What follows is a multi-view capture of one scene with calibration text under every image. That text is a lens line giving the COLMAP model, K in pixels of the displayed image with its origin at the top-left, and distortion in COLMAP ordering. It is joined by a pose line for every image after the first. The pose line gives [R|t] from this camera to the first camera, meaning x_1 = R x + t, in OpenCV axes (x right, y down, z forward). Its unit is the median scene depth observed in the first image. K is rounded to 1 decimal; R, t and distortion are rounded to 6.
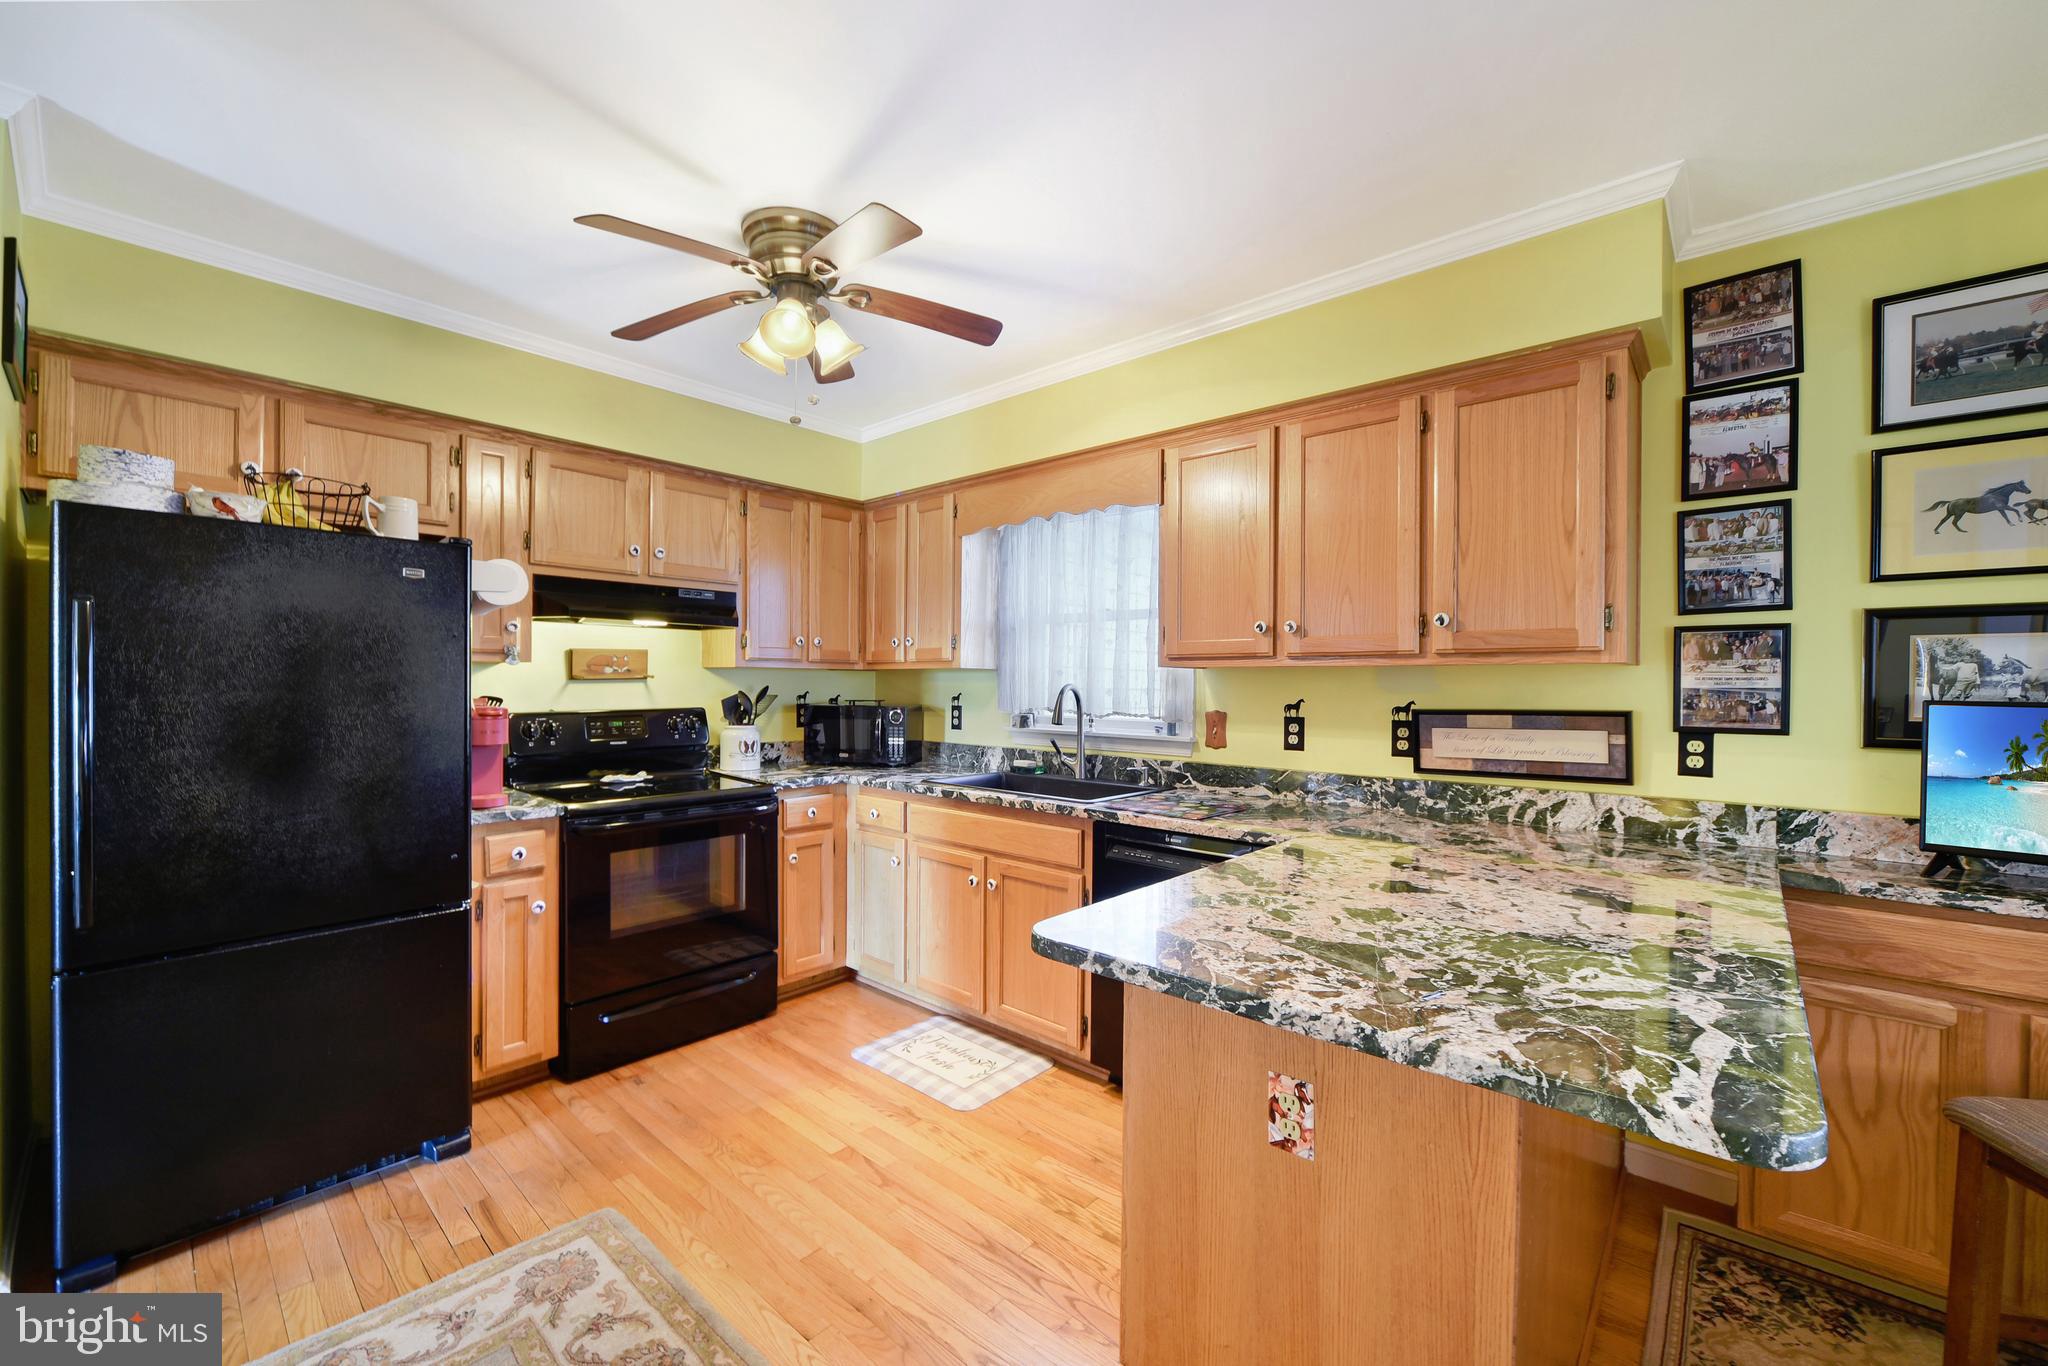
lens RADIAL K [[820.8, 0, 1022.2], [0, 820.8, 691.5], [0, 0, 1]] dist [-0.001941, -0.000115]
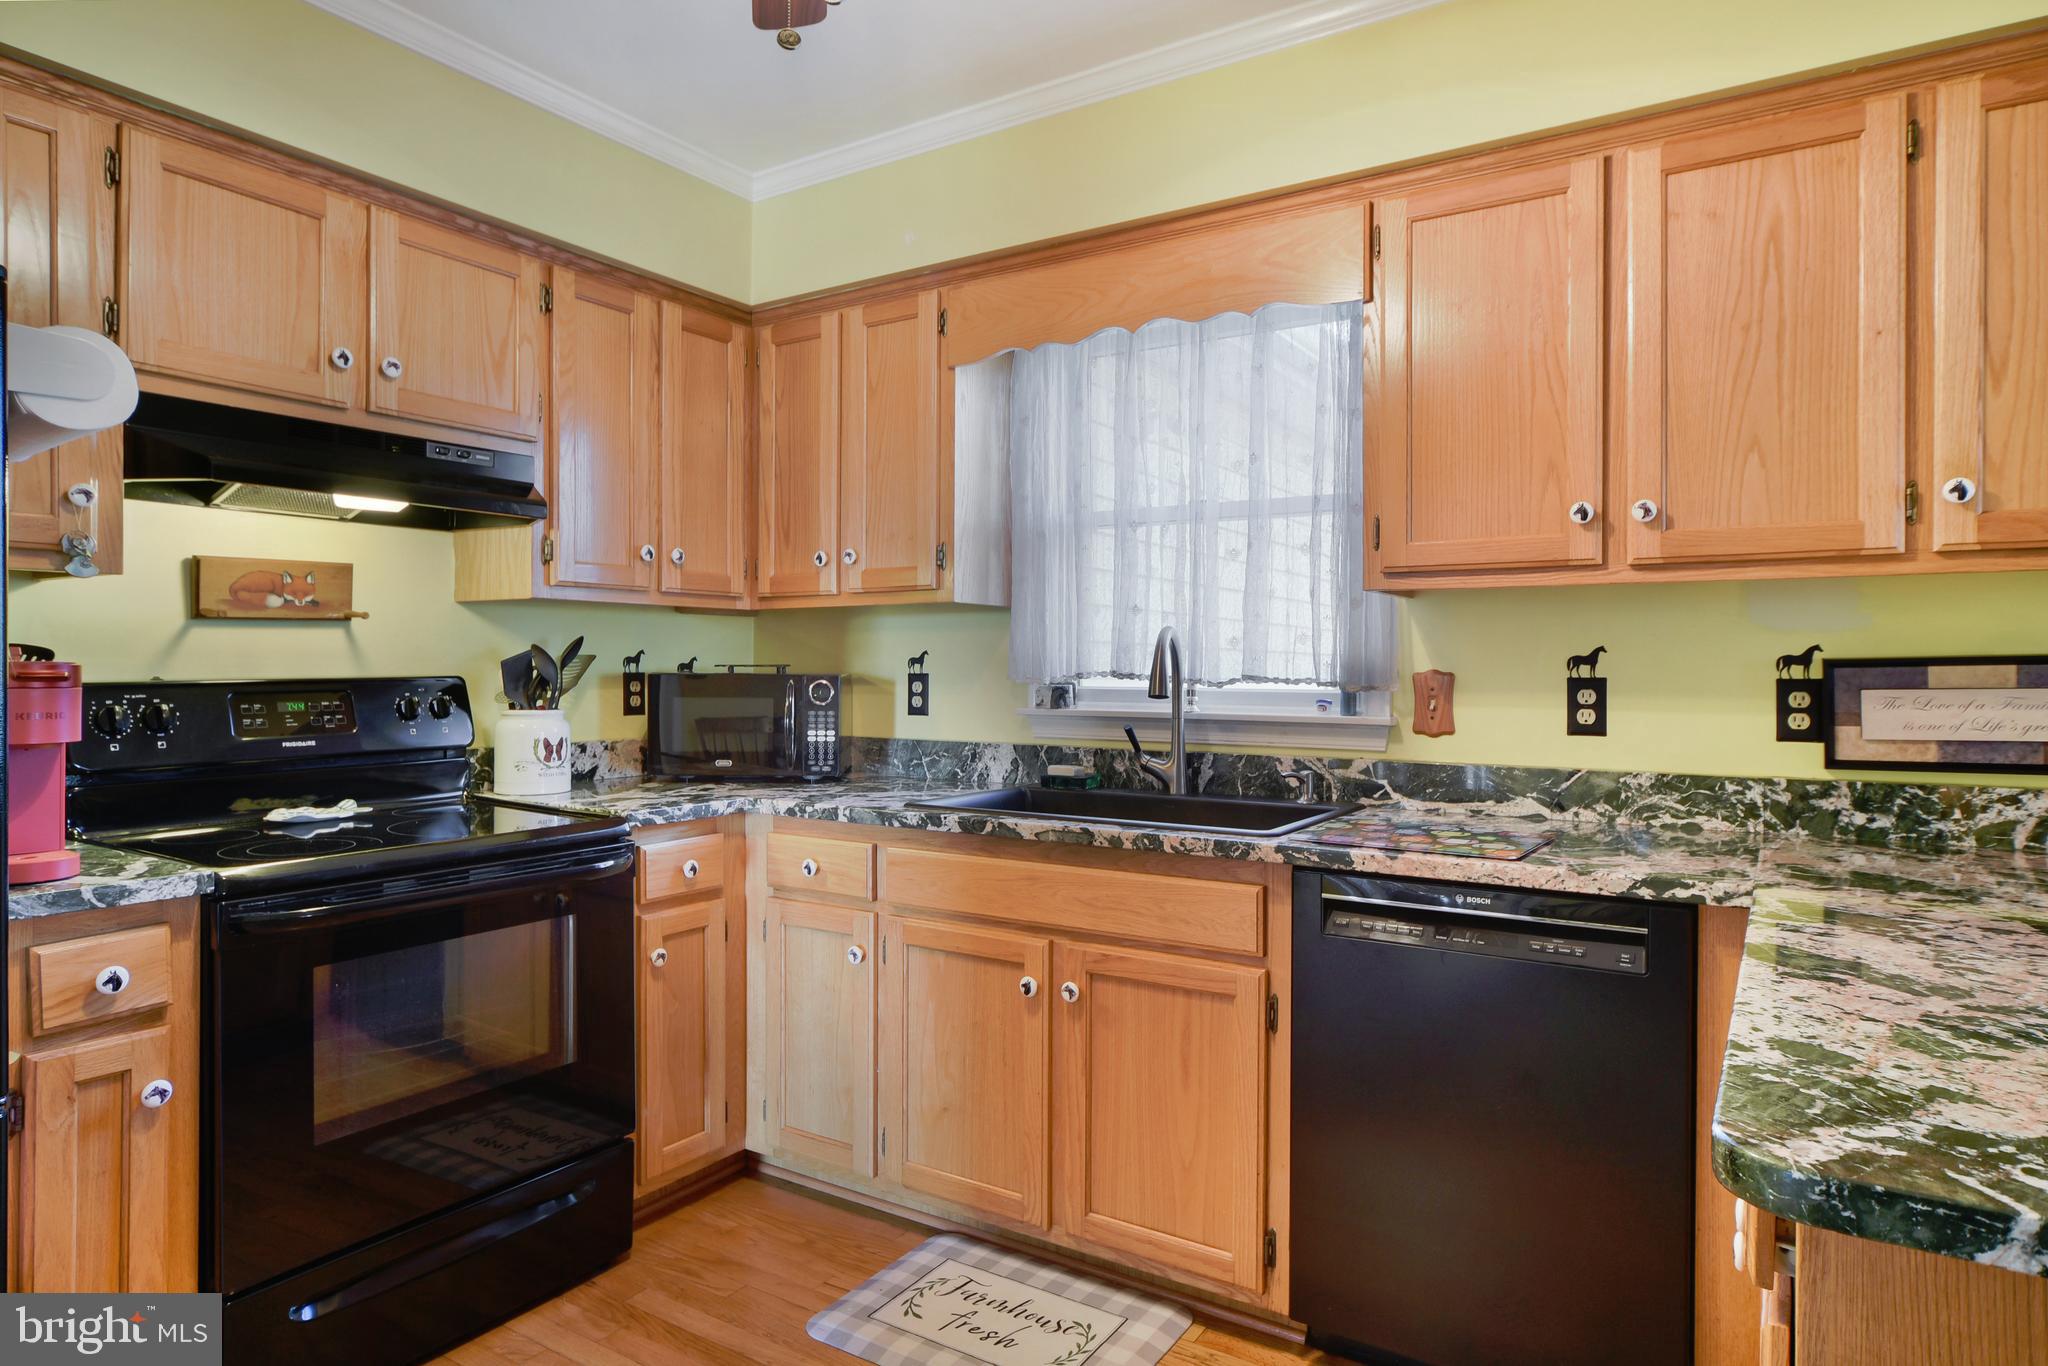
lens RADIAL K [[1202.2, 0, 1024.1], [0, 1202.2, 674.6], [0, 0, 1]] dist [0.006060, 0.005769]
pose [[0.986943, -0.005724, 0.160969, -0.182585], [0.006246, 0.999977, -0.002737, 0.026401], [-0.160949, 0.003707, 0.986956, 0.209058]]
